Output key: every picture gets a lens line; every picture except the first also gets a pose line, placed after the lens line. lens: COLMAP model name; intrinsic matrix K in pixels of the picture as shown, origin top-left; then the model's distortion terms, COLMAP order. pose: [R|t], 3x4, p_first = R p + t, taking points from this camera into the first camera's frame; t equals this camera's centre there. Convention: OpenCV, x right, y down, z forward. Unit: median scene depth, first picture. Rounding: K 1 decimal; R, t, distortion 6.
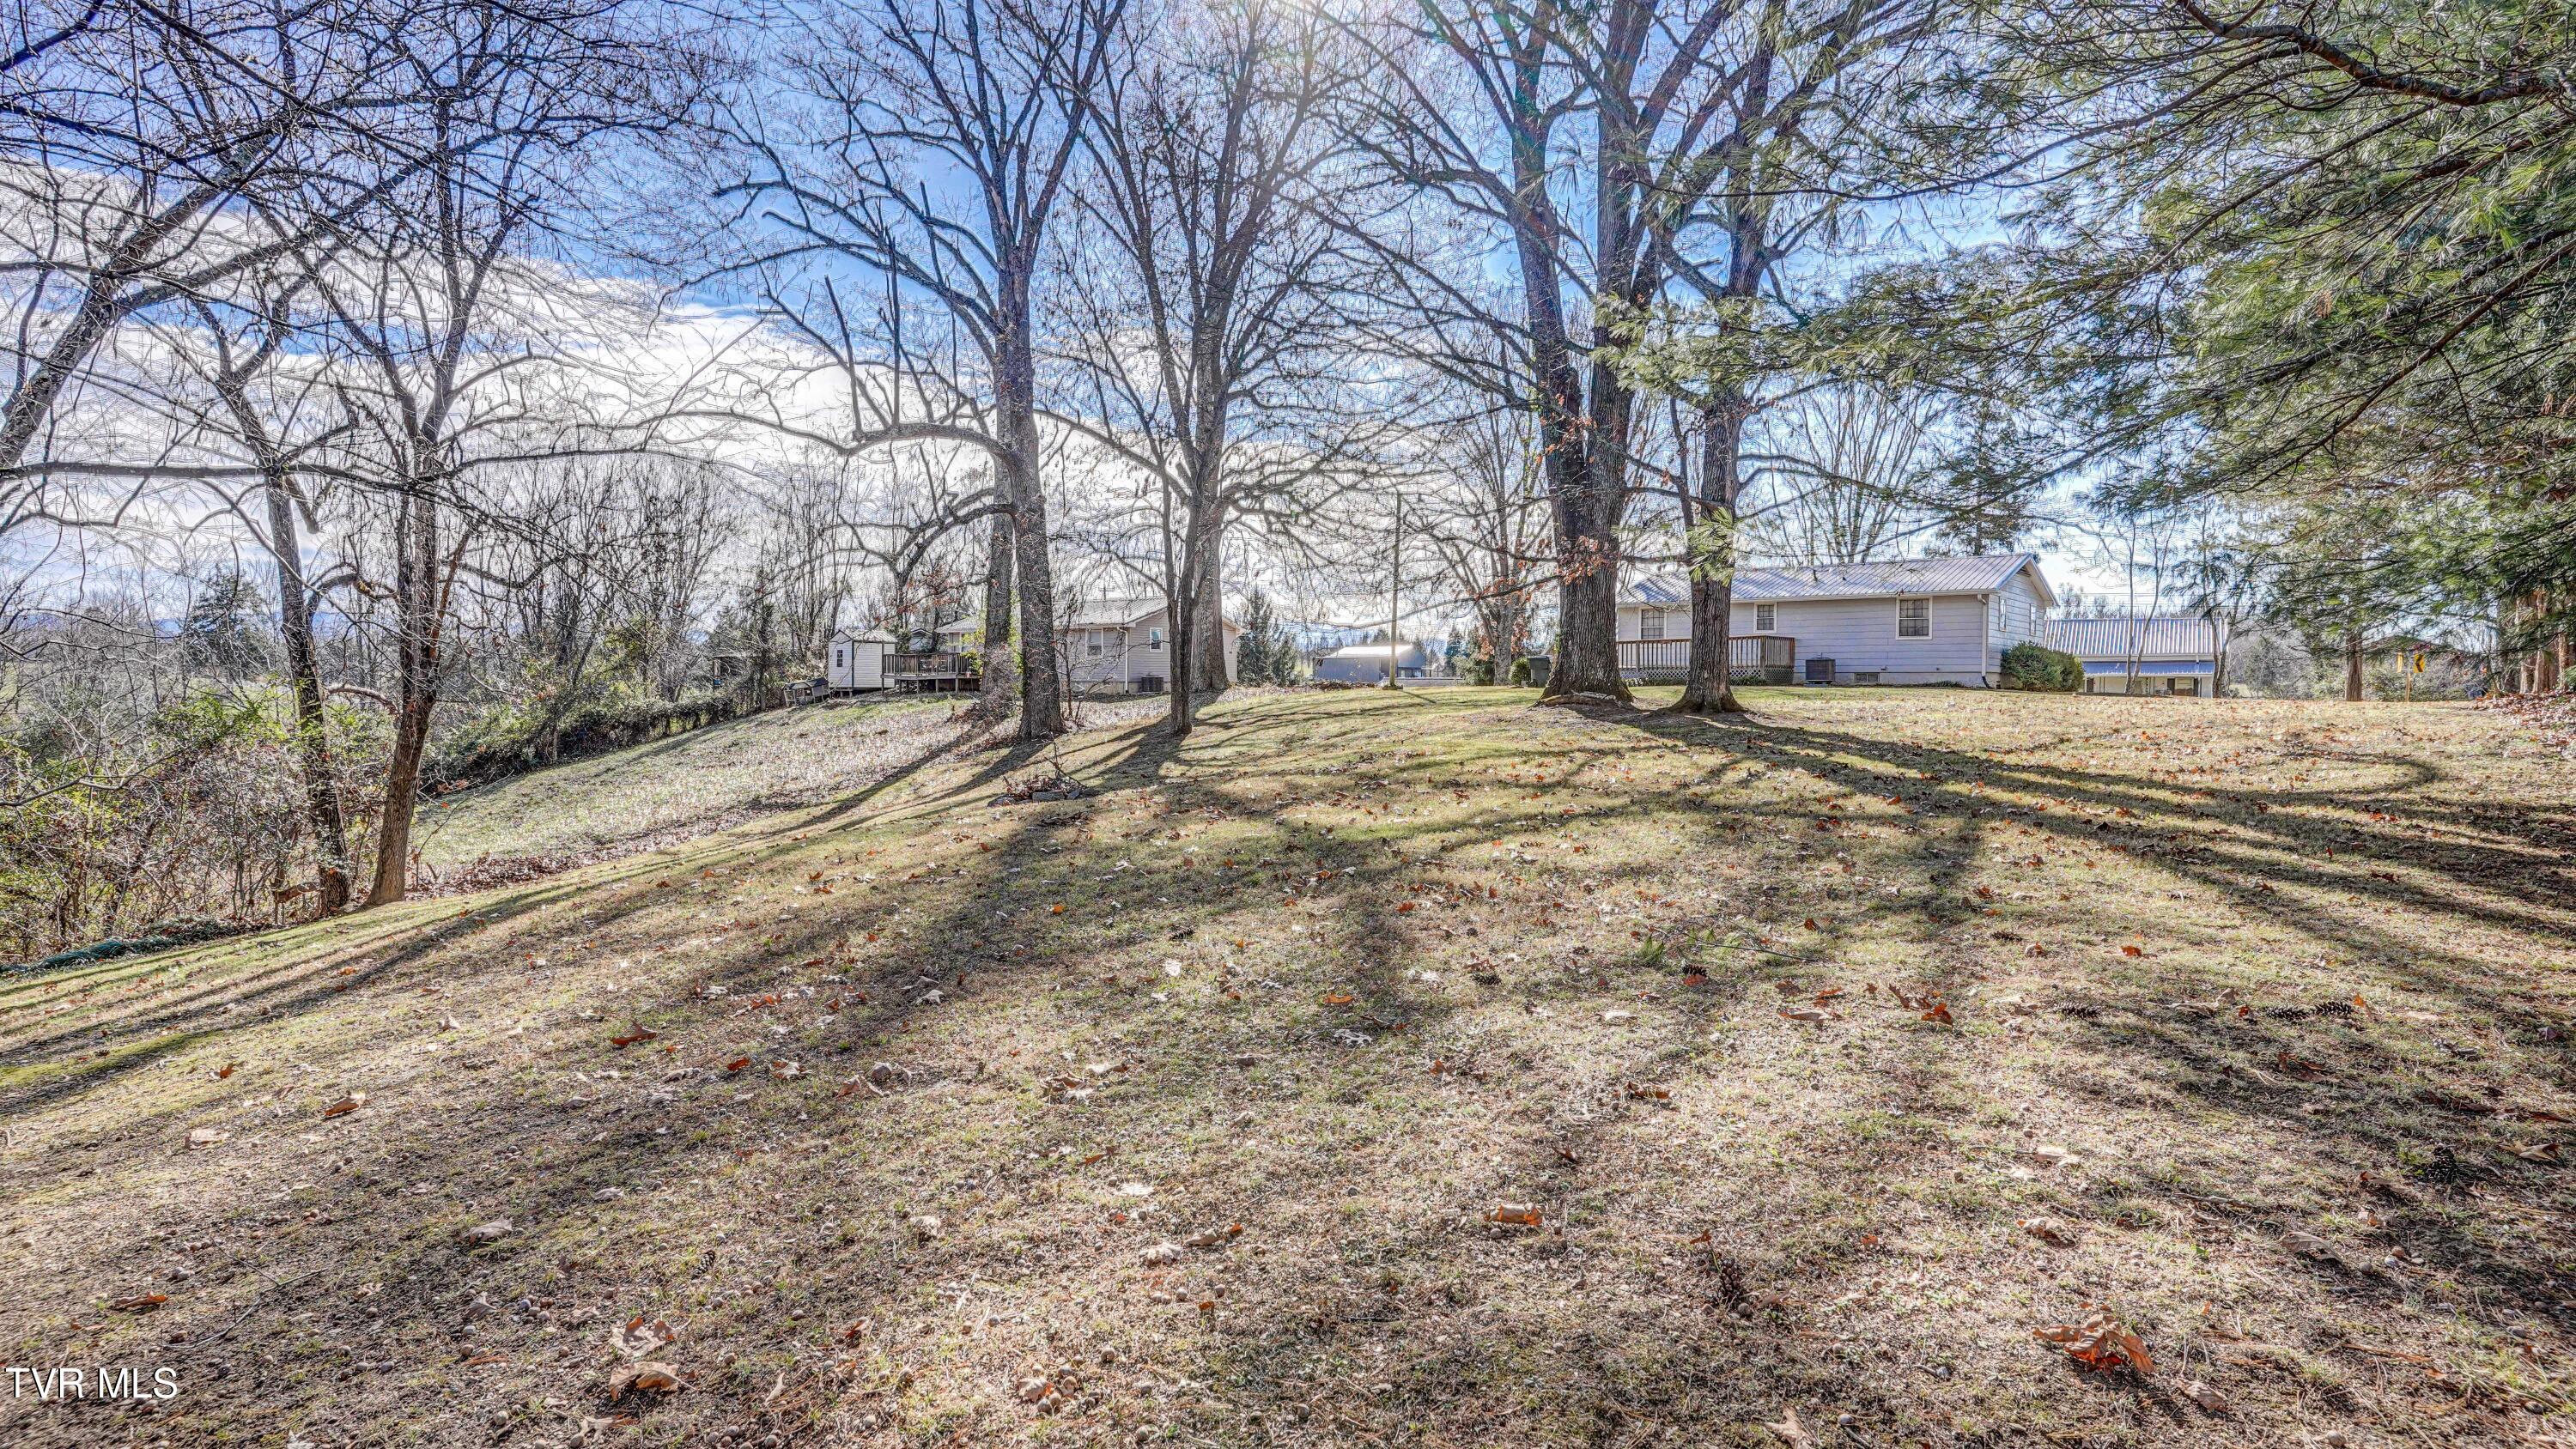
lens RADIAL K [[1268.1, 0, 1290.6], [0, 1268.1, 719.8], [0, 0, 1]] dist [-0.081163, 0.036023]
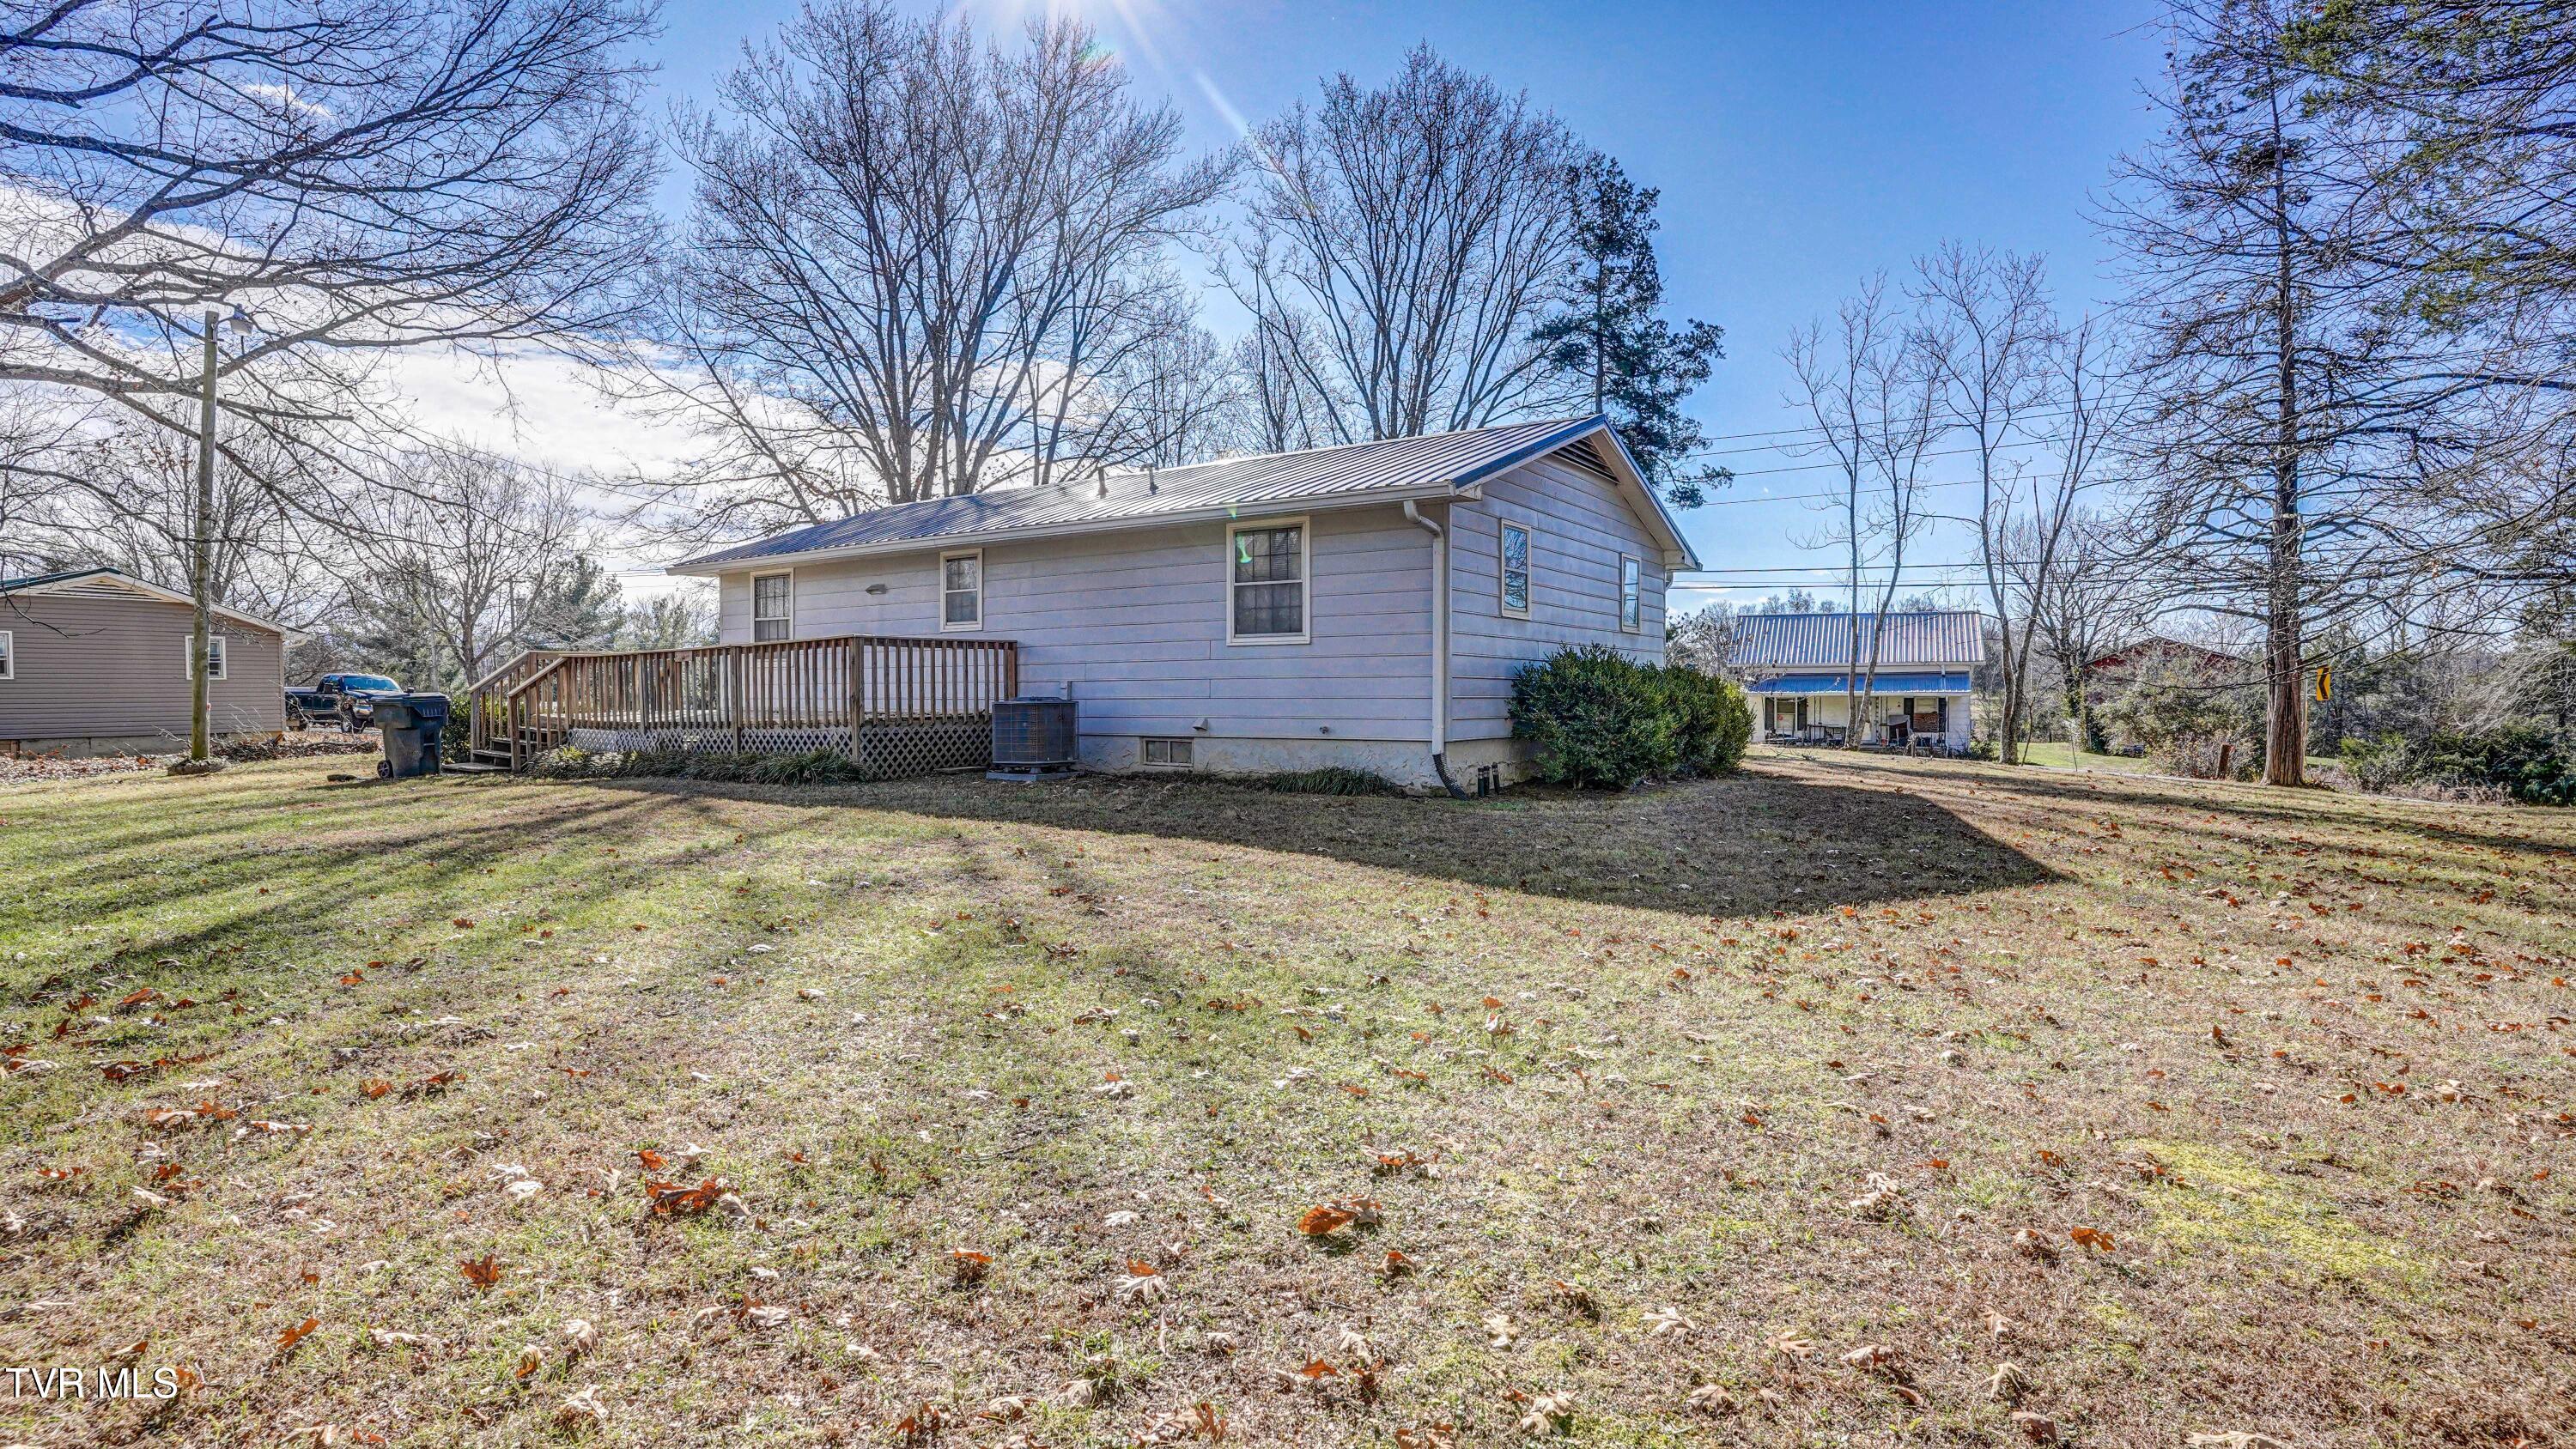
lens RADIAL K [[1268.1, 0, 1290.6], [0, 1268.1, 719.8], [0, 0, 1]] dist [-0.081163, 0.036023]
pose [[0.984612, -0.019676, 0.173641, 0.435476], [0.022112, 0.999682, -0.012104, -0.038363], [-0.173348, 0.015757, 0.984735, 0.642517]]
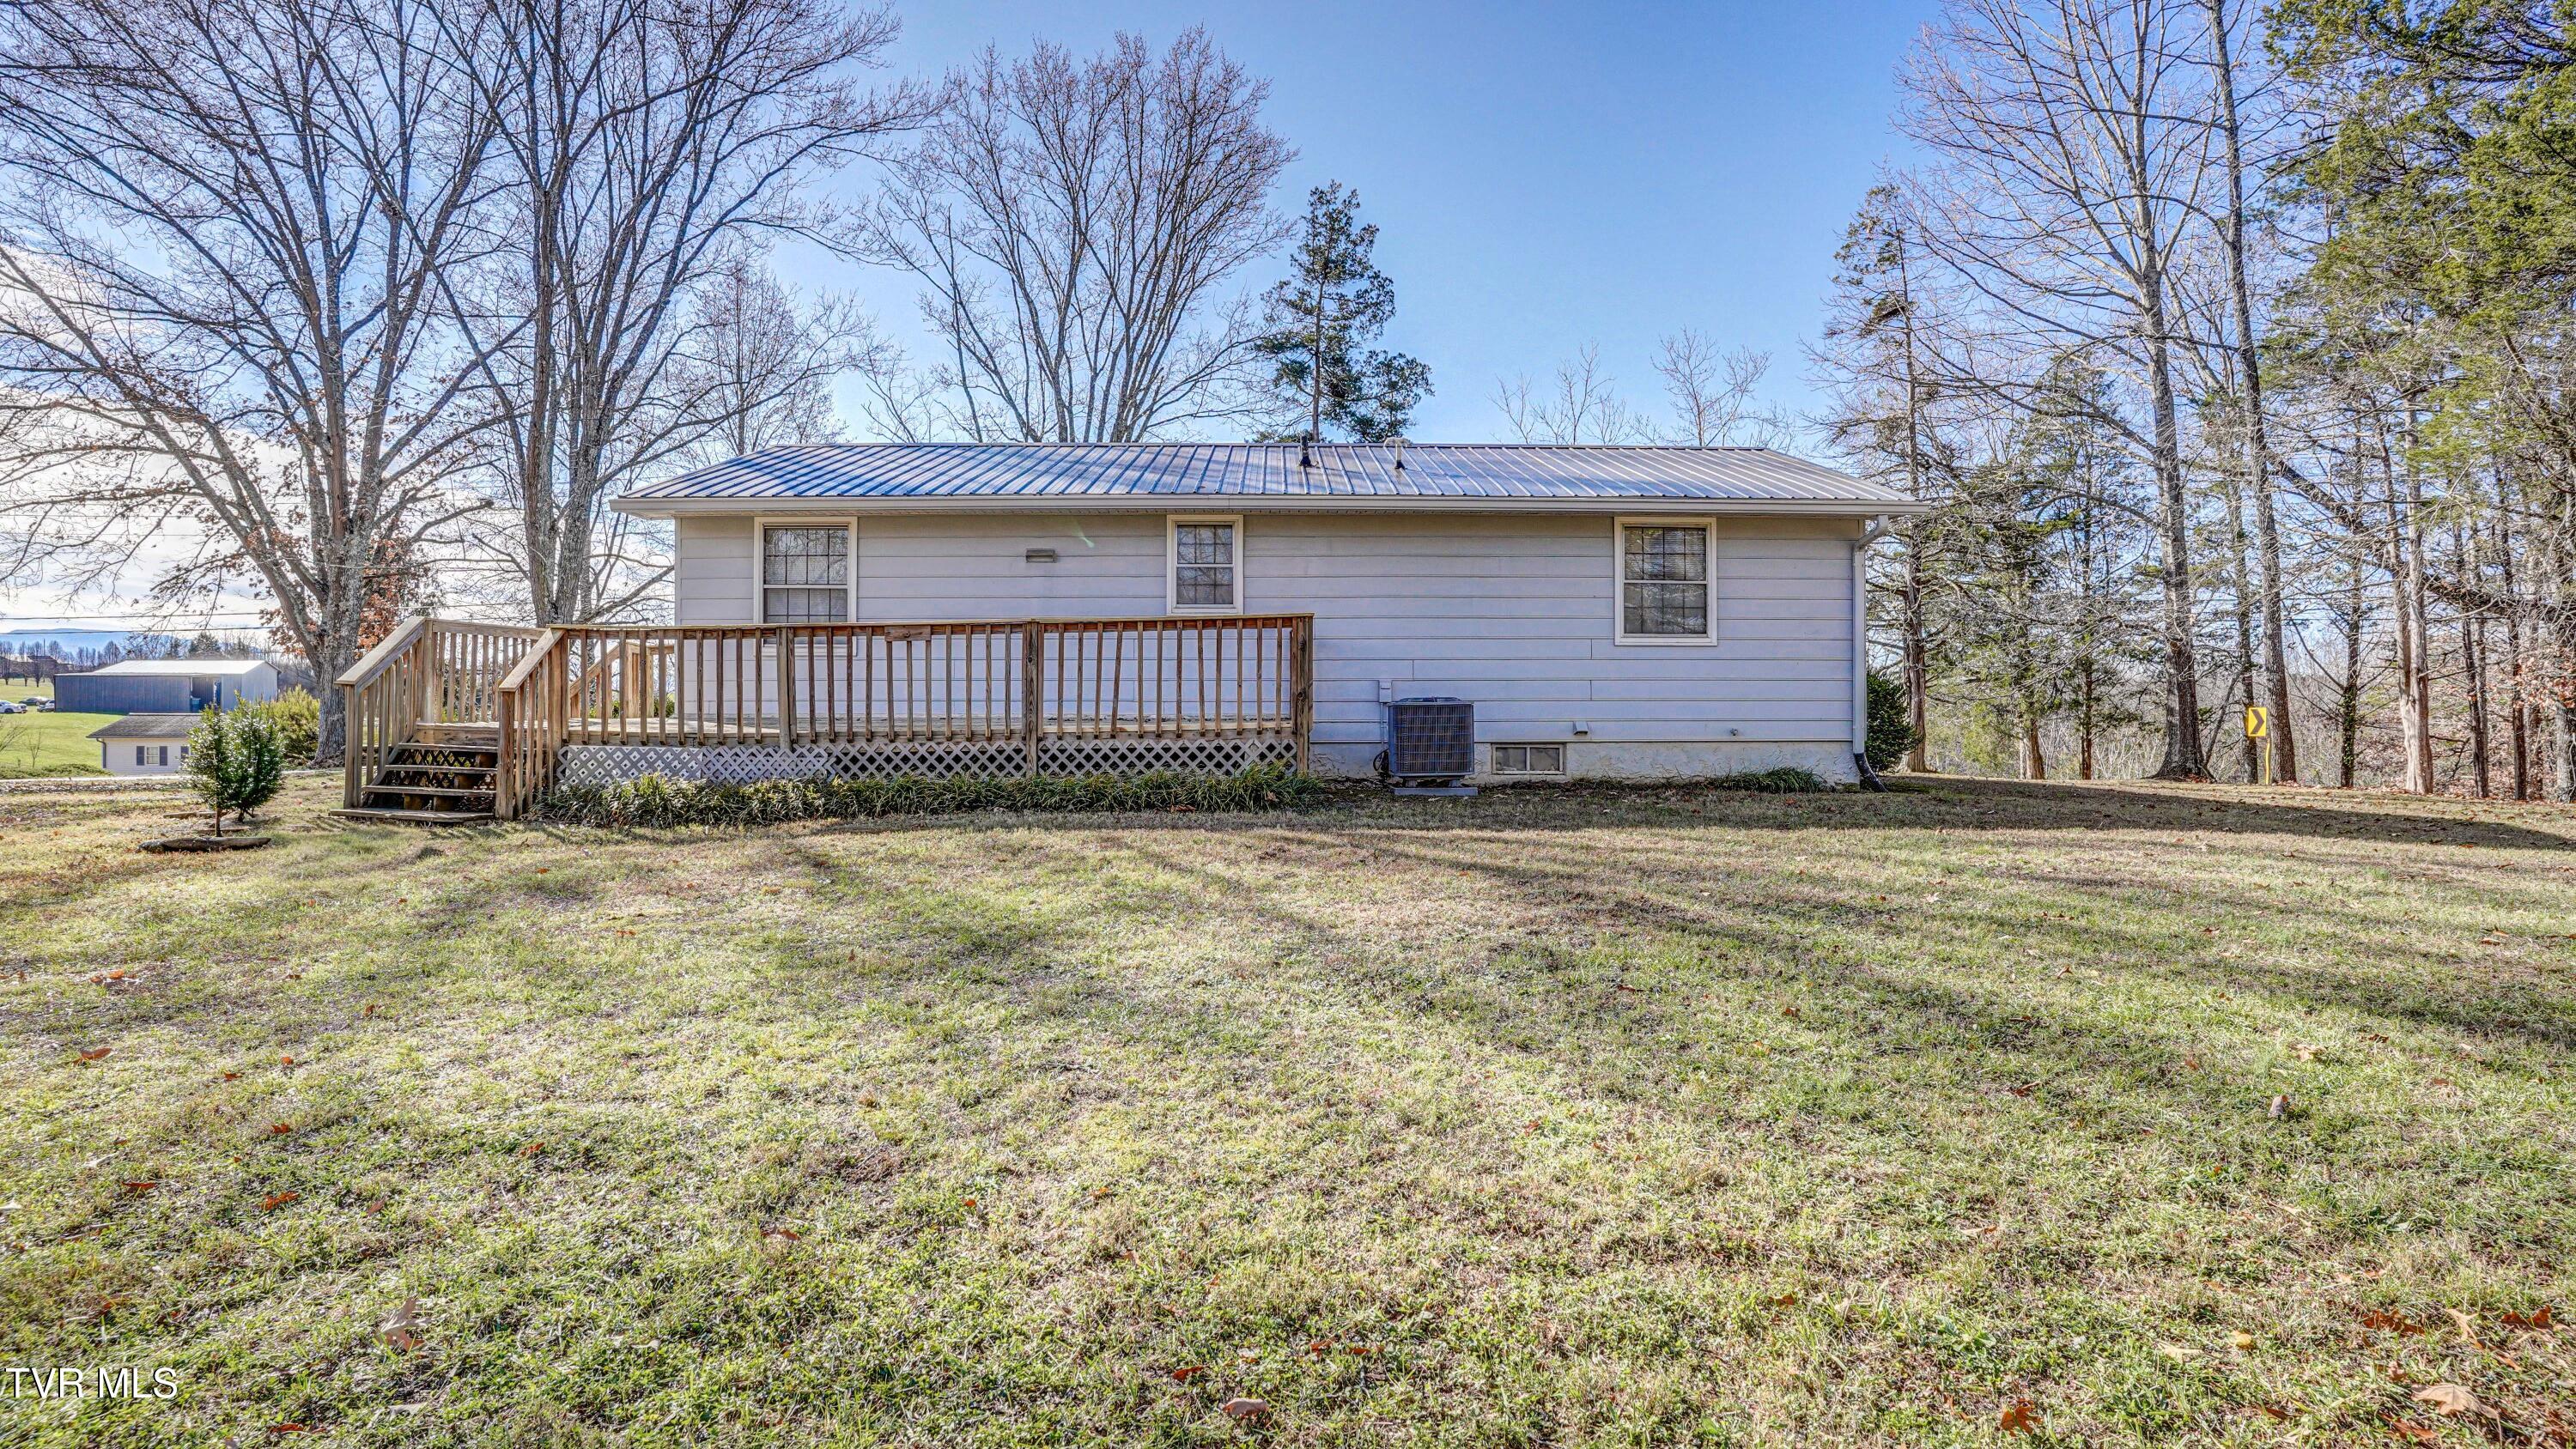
lens RADIAL K [[1268.1, 0, 1290.6], [0, 1268.1, 719.8], [0, 0, 1]] dist [-0.081163, 0.036023]
pose [[0.719957, -0.022185, 0.693664, 0.185714], [0.036700, 0.999308, -0.006130, -0.045054], [-0.693048, 0.029871, 0.720272, 0.811036]]
